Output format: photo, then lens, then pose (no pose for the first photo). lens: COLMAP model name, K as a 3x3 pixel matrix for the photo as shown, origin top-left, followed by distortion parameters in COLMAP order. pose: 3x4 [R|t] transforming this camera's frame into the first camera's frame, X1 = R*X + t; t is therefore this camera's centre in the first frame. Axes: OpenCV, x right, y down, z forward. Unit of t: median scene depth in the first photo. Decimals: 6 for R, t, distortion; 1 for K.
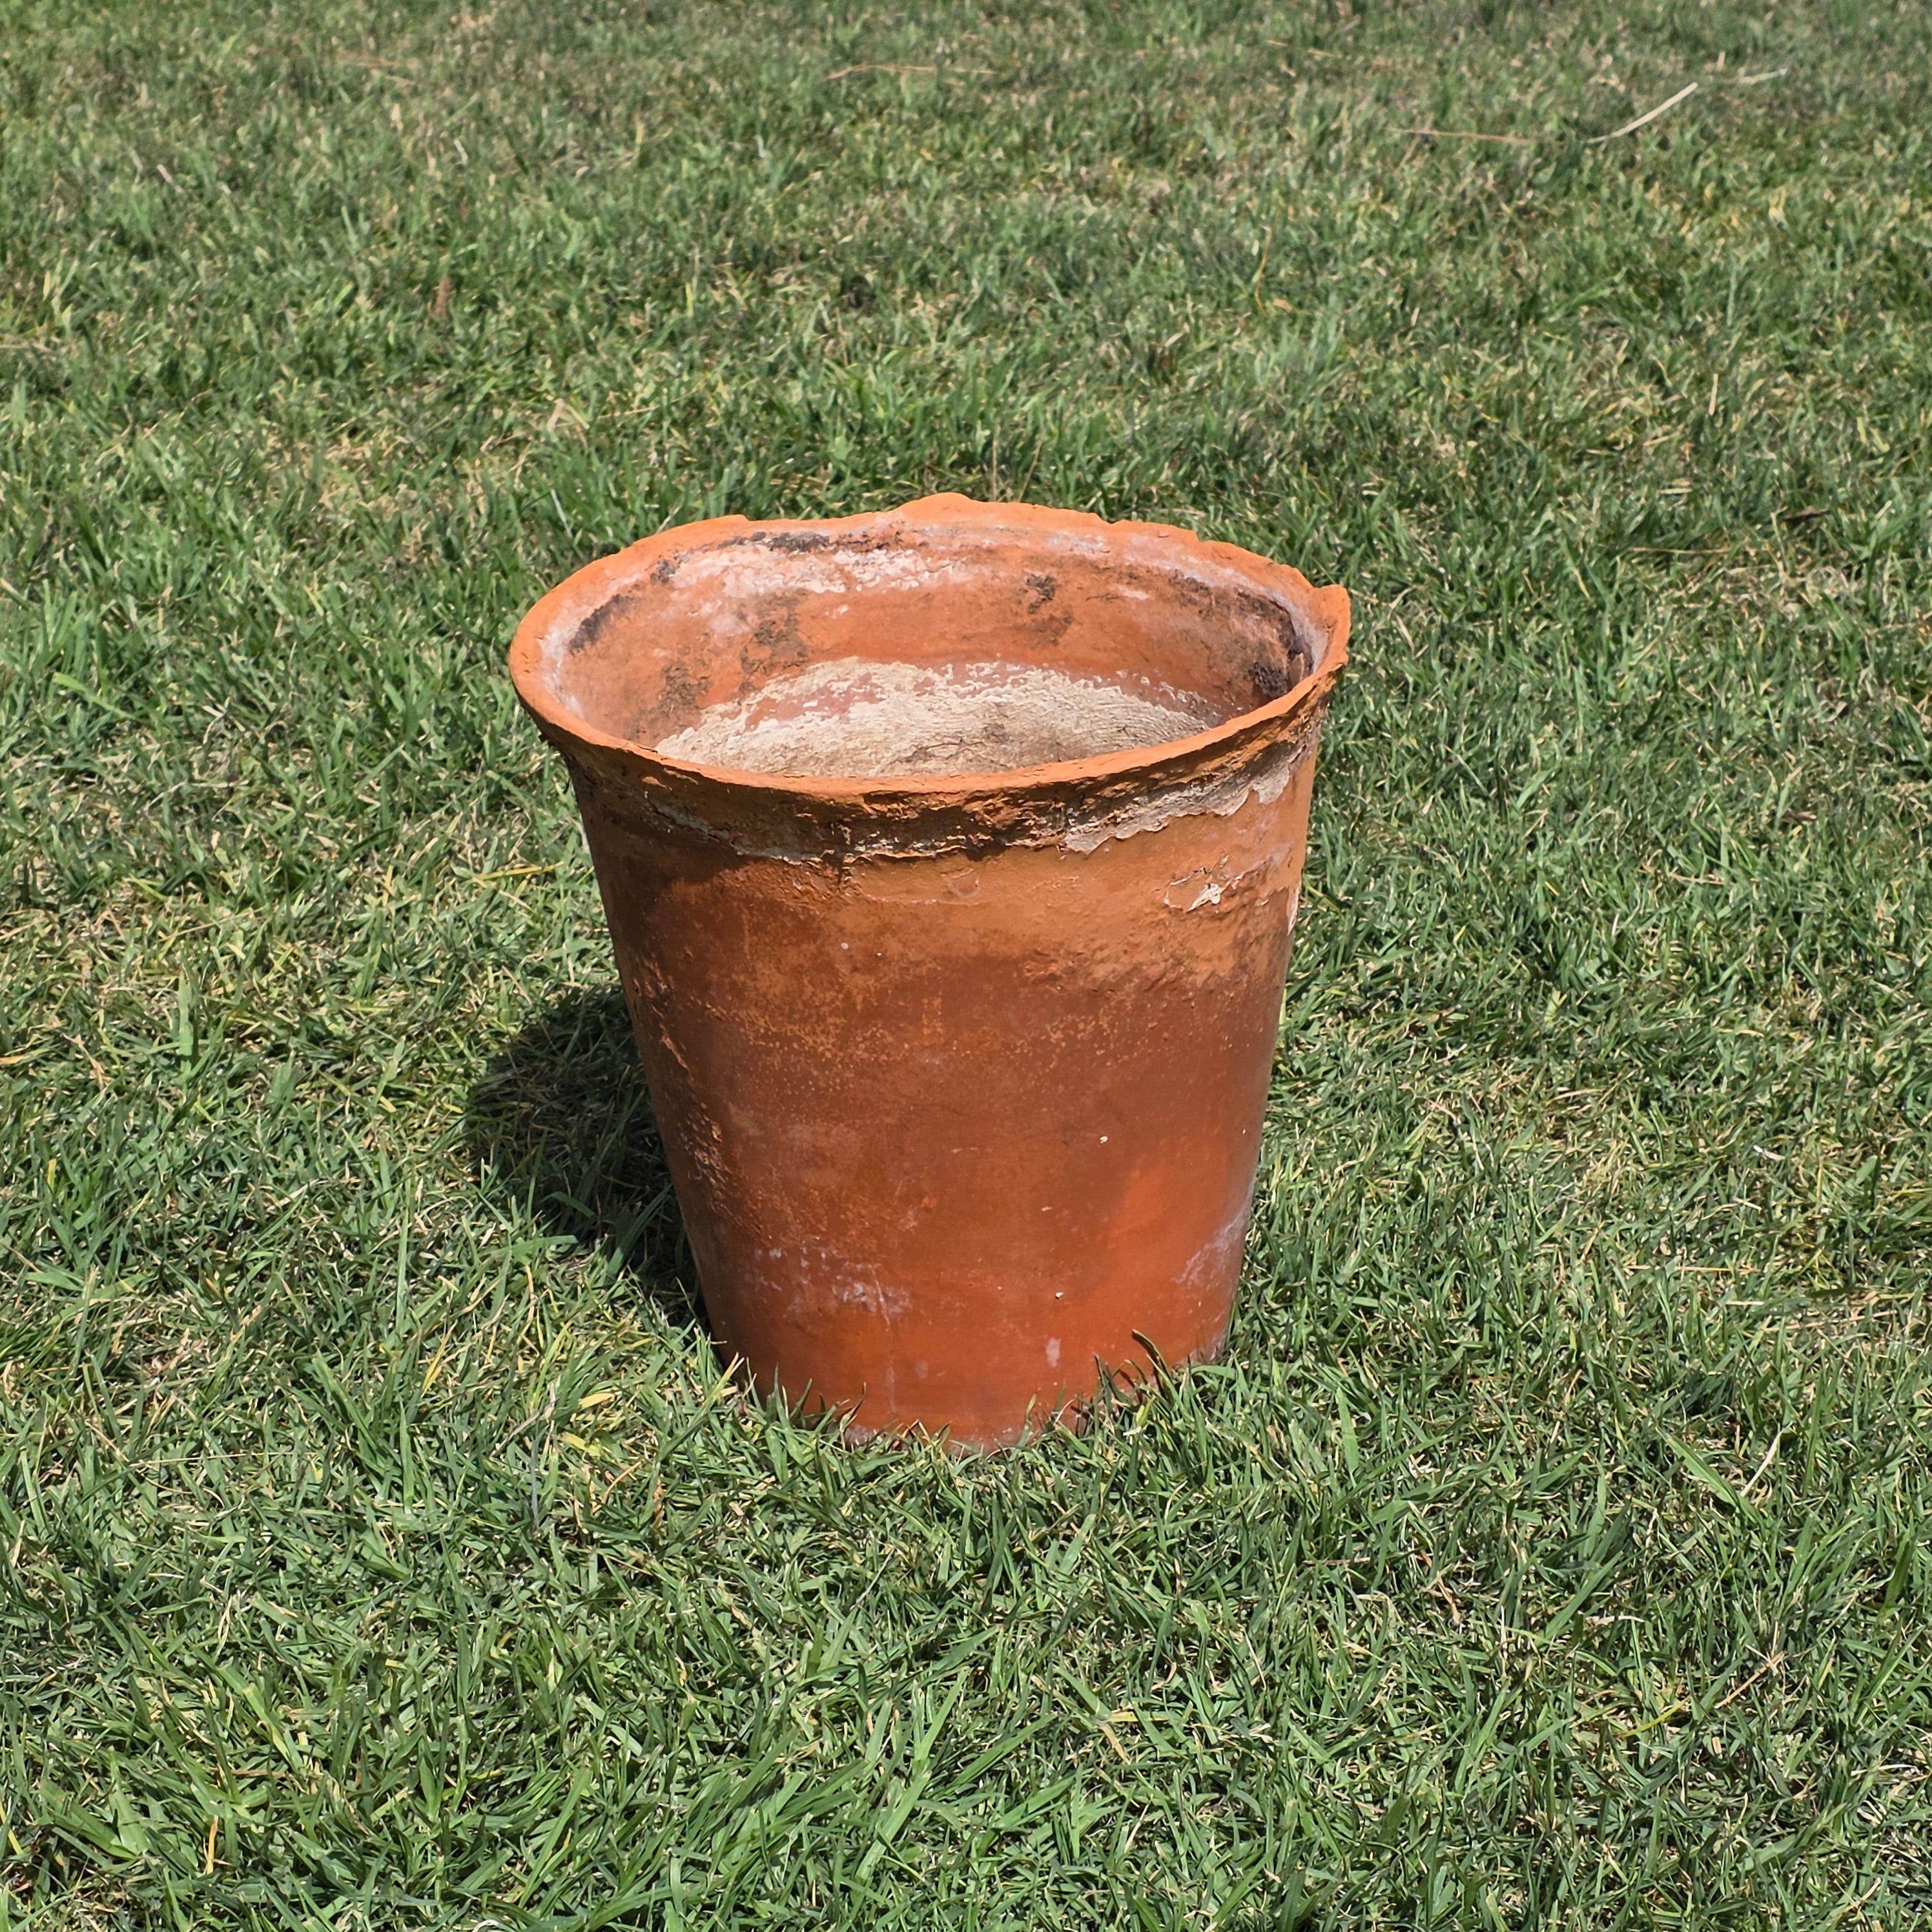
lens RADIAL K [[4198.4, 0, 966.0], [0, 4198.4, 966.0], [0, 0, 1]] dist [-0.024377, 0.006481]
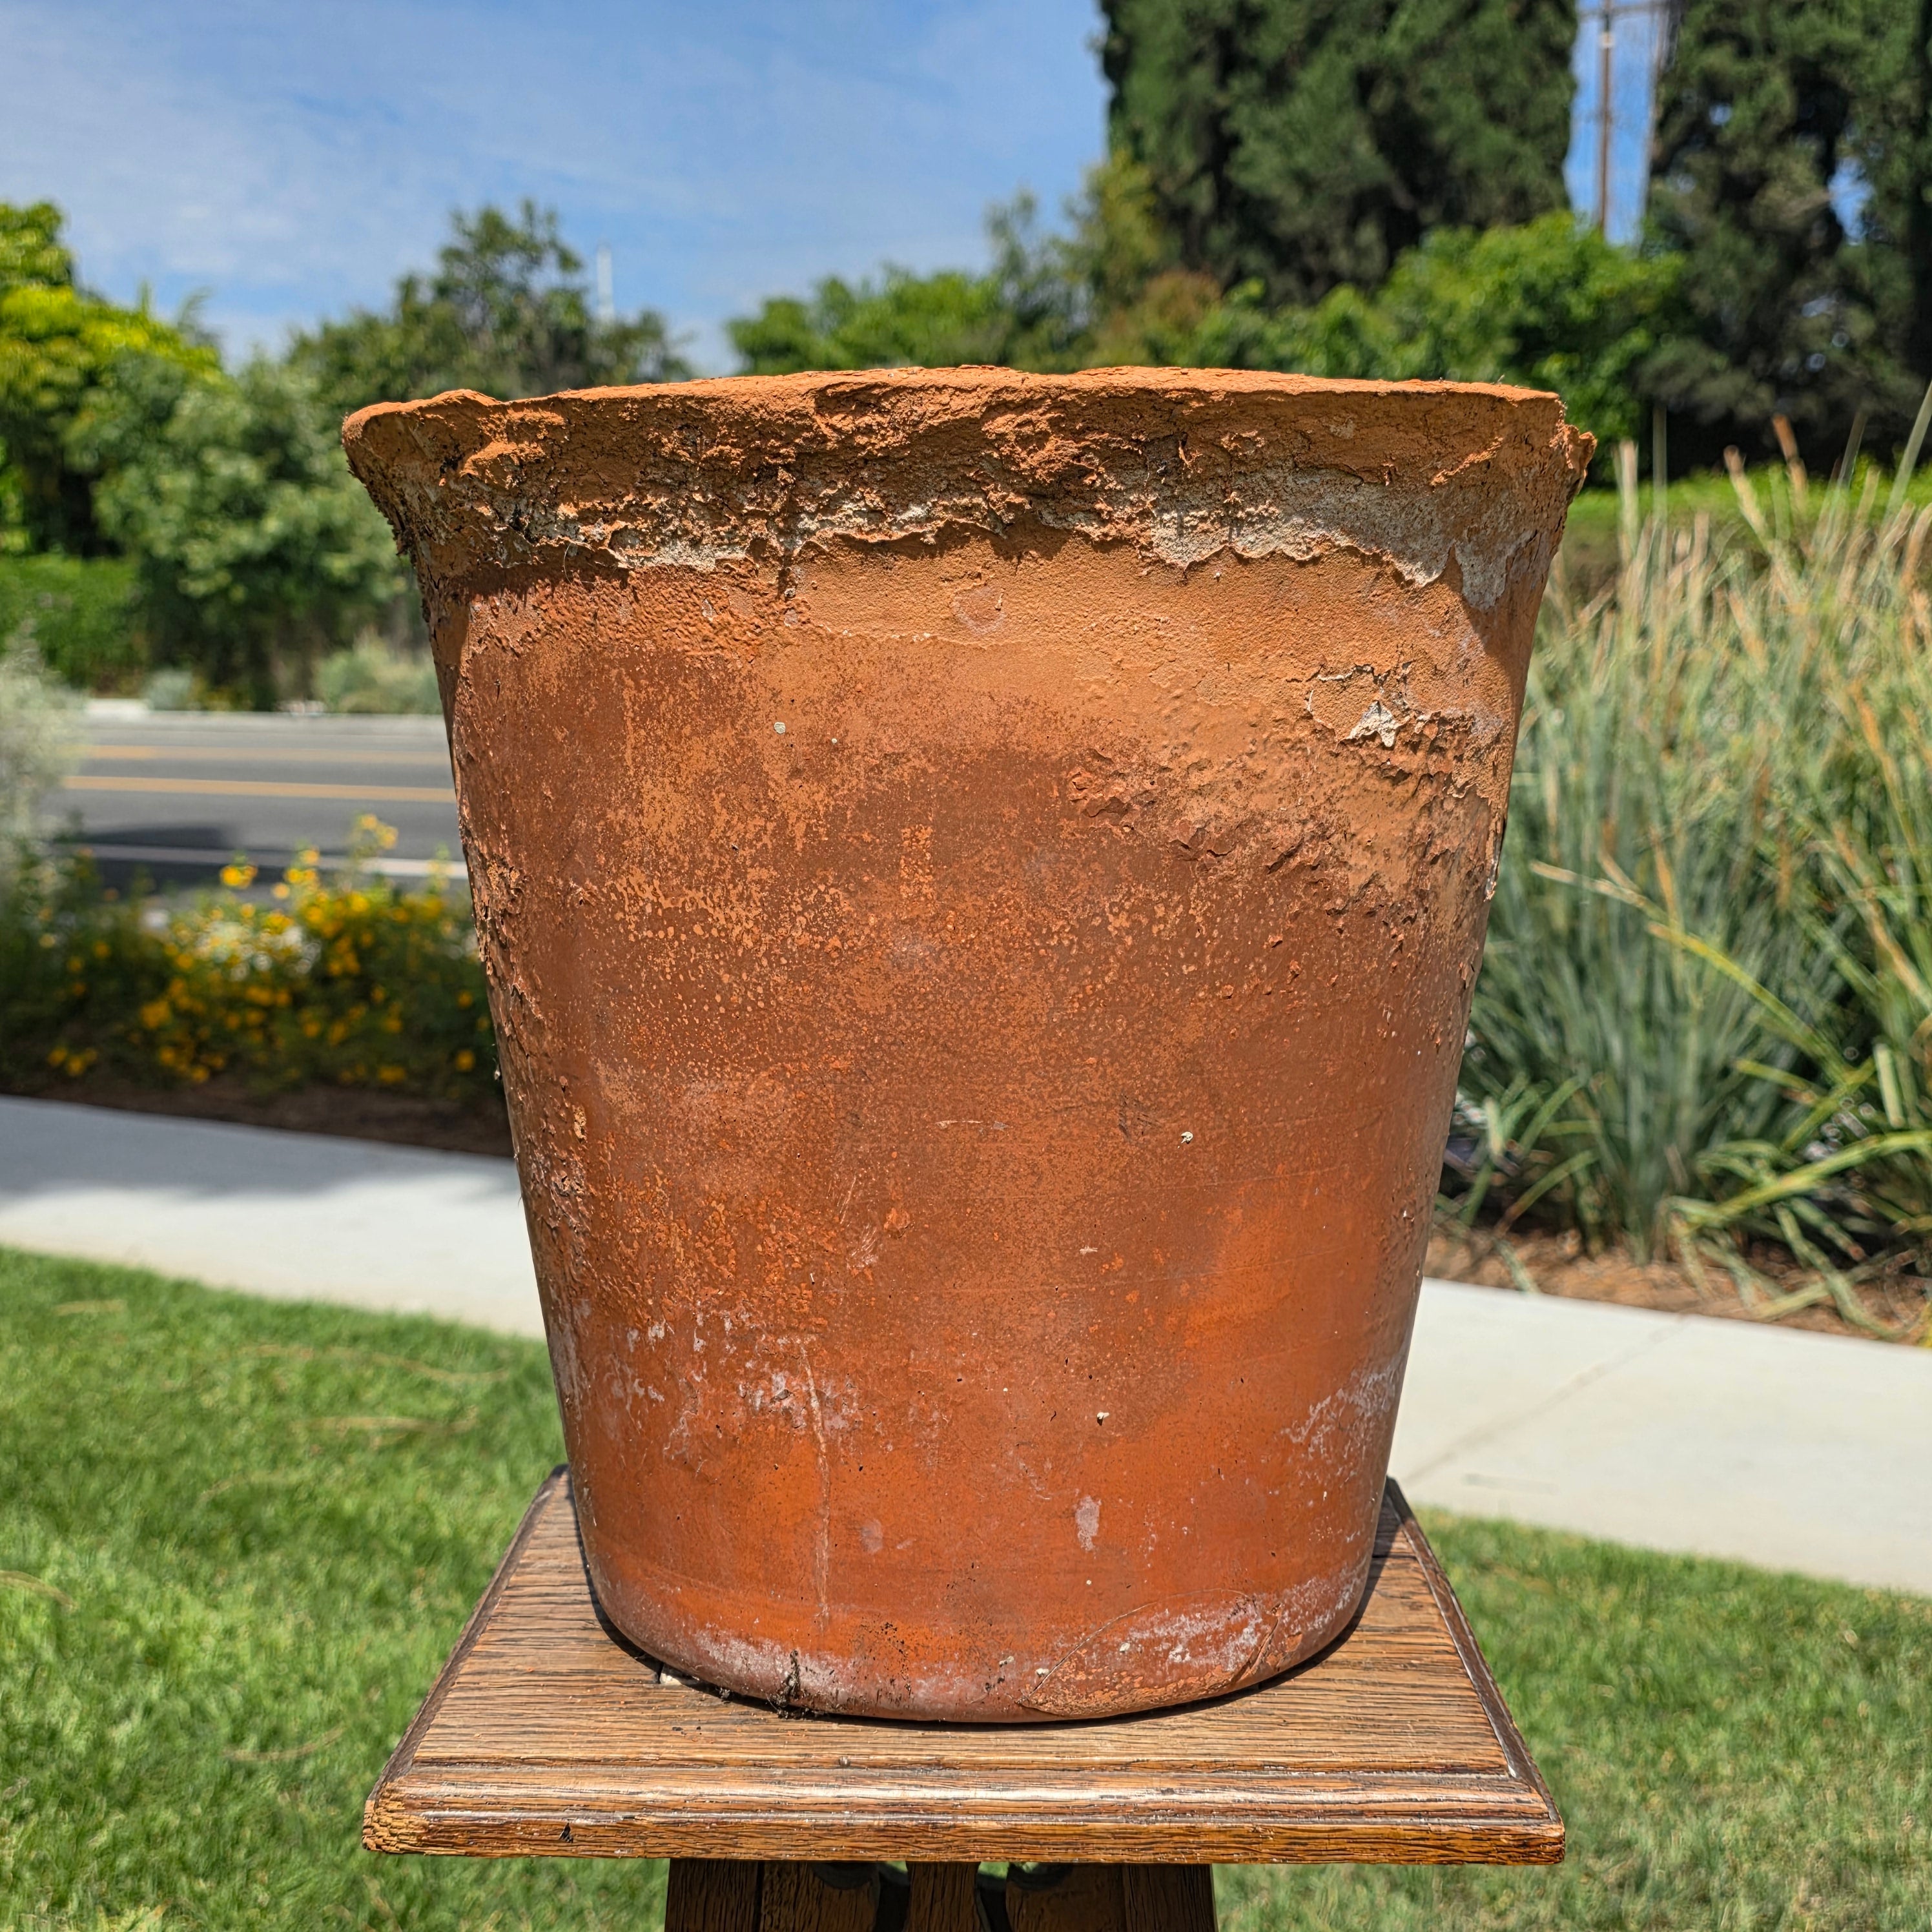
lens RADIAL K [[2863.7, 0, 961.9], [0, 2863.7, 1006.0], [0, 0, 1]] dist [0.138759, -0.086579]
pose [[0.996690, 0.057485, -0.057476, 0.023469], [-0.071762, 0.954357, -0.289918, 0.150684], [0.038187, 0.293083, 0.955324, 0.602773]]
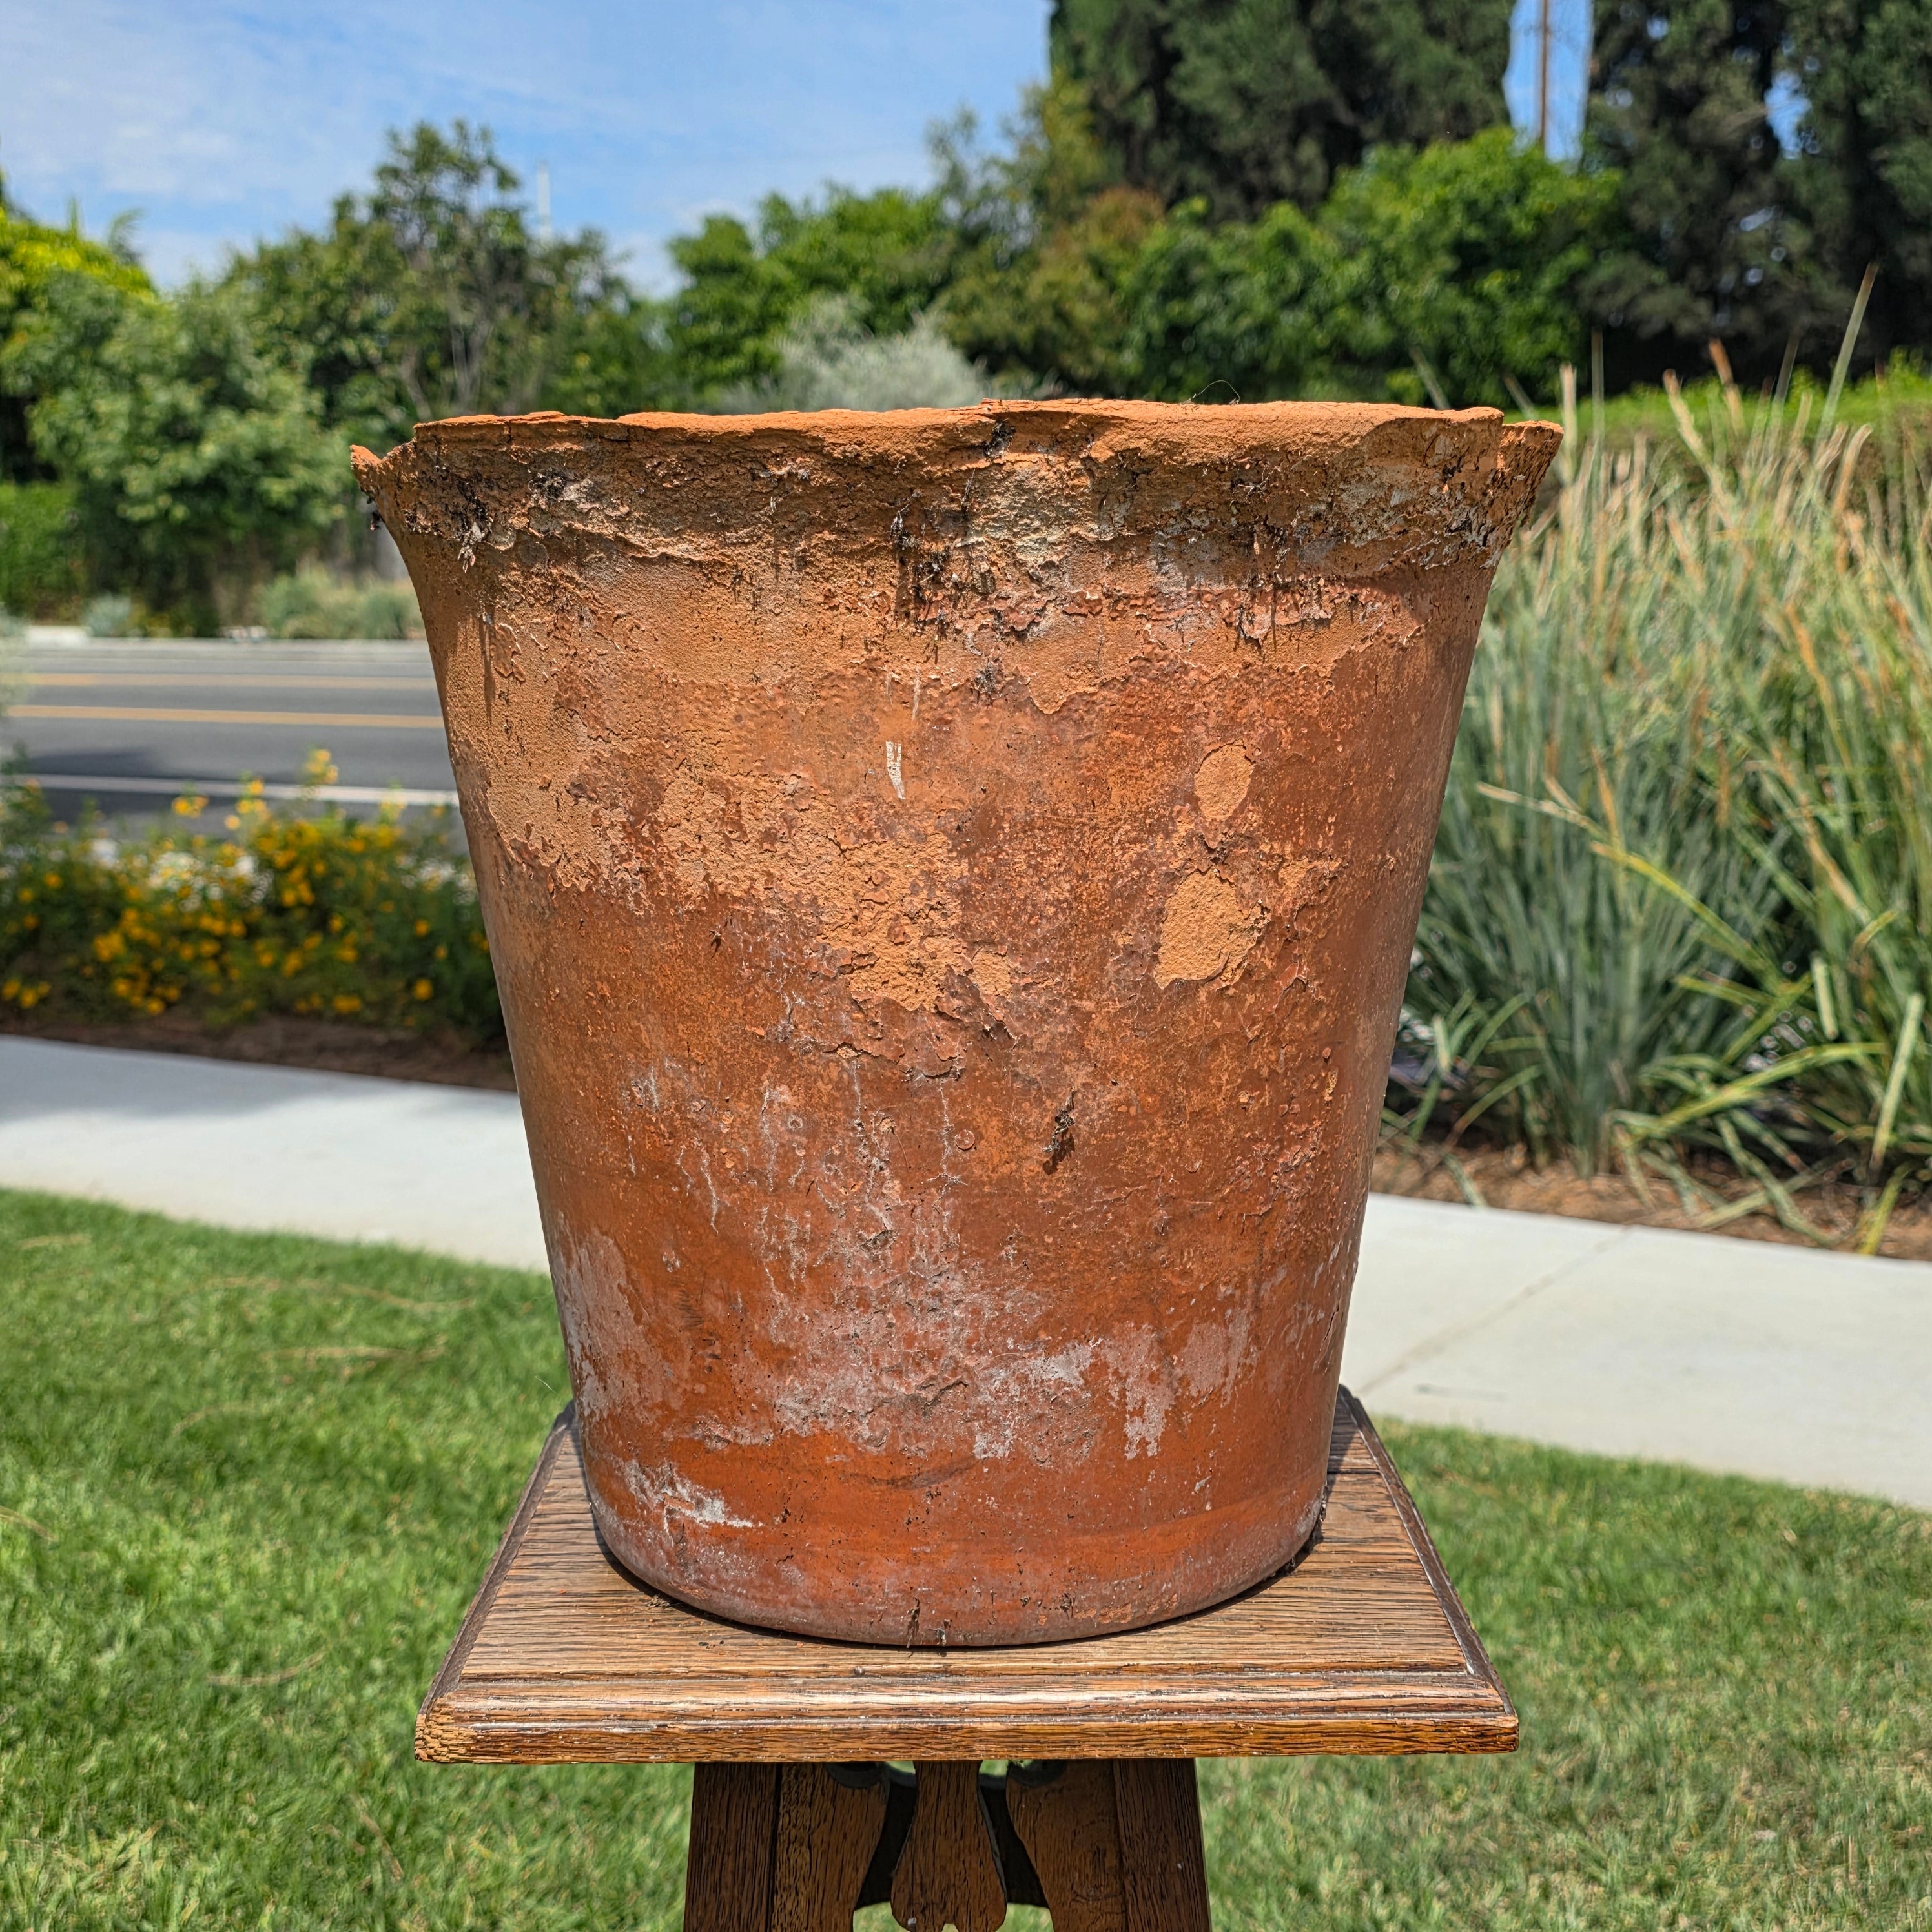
lens RADIAL K [[2970.4, 0, 966.0], [0, 2970.4, 966.0], [0, 0, 1]] dist [0.170902, -0.119240]
pose [[0.998486, 0.046553, -0.029304, 0.019920], [-0.052739, 0.961590, -0.269375, 0.152144], [0.015638, 0.270513, 0.962589, 0.582869]]
